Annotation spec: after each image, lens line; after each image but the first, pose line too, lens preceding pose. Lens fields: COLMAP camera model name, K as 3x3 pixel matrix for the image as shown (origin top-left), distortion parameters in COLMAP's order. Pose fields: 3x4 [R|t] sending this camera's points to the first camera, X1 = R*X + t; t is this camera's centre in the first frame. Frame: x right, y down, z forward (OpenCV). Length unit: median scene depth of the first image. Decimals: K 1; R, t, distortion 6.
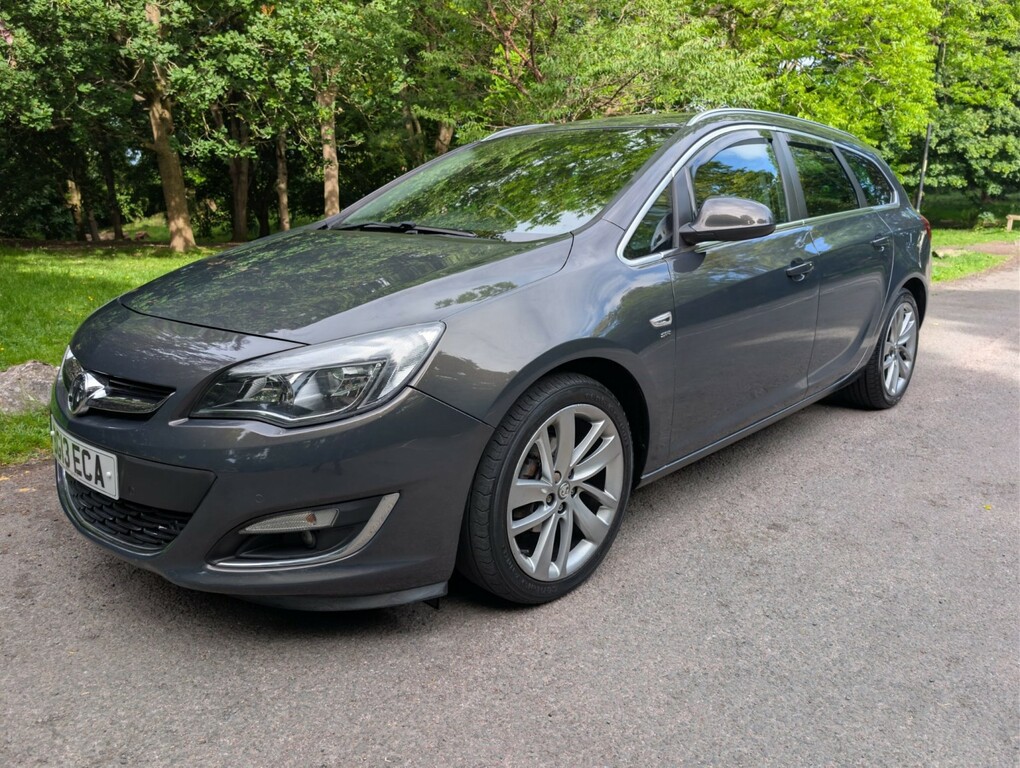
lens RADIAL K [[722.9, 0, 510.0], [0, 722.9, 384.0], [0, 0, 1]] dist [0.007327, -0.002077]
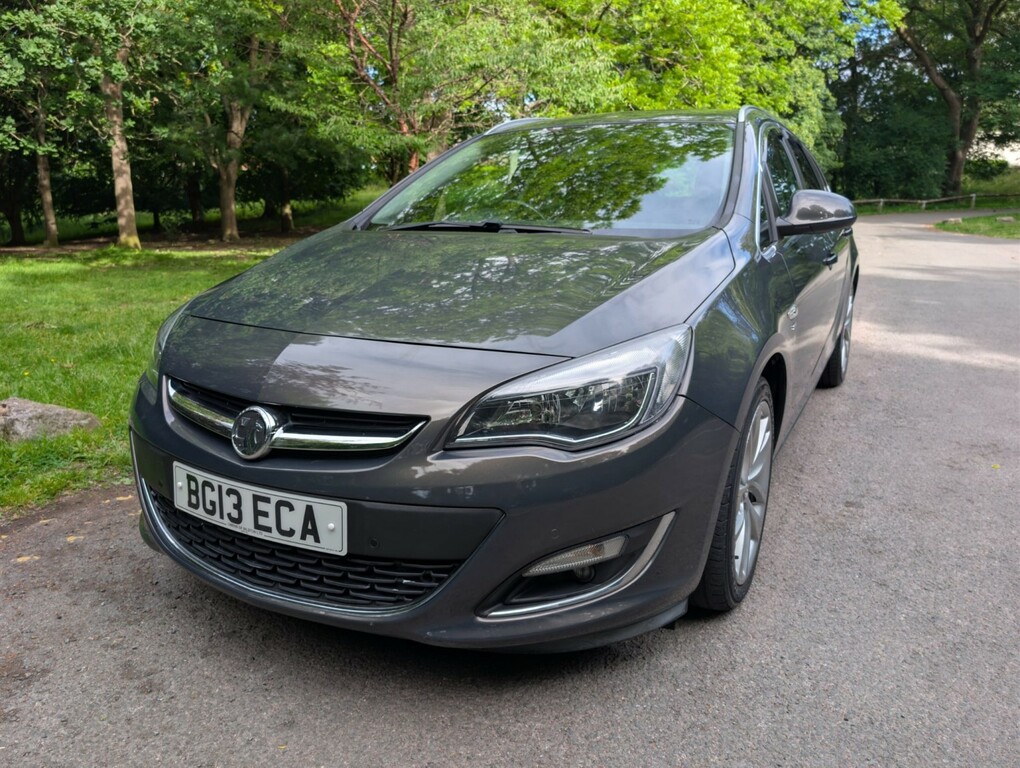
lens RADIAL K [[736.0, 0, 507.4], [0, 736.0, 359.3], [0, 0, 1]] dist [0.001023, -0.005000]
pose [[0.970860, -0.063310, 0.231132, -0.388024], [0.070007, 0.997328, -0.020881, -0.026040], [-0.229192, 0.036453, 0.972698, 0.083194]]
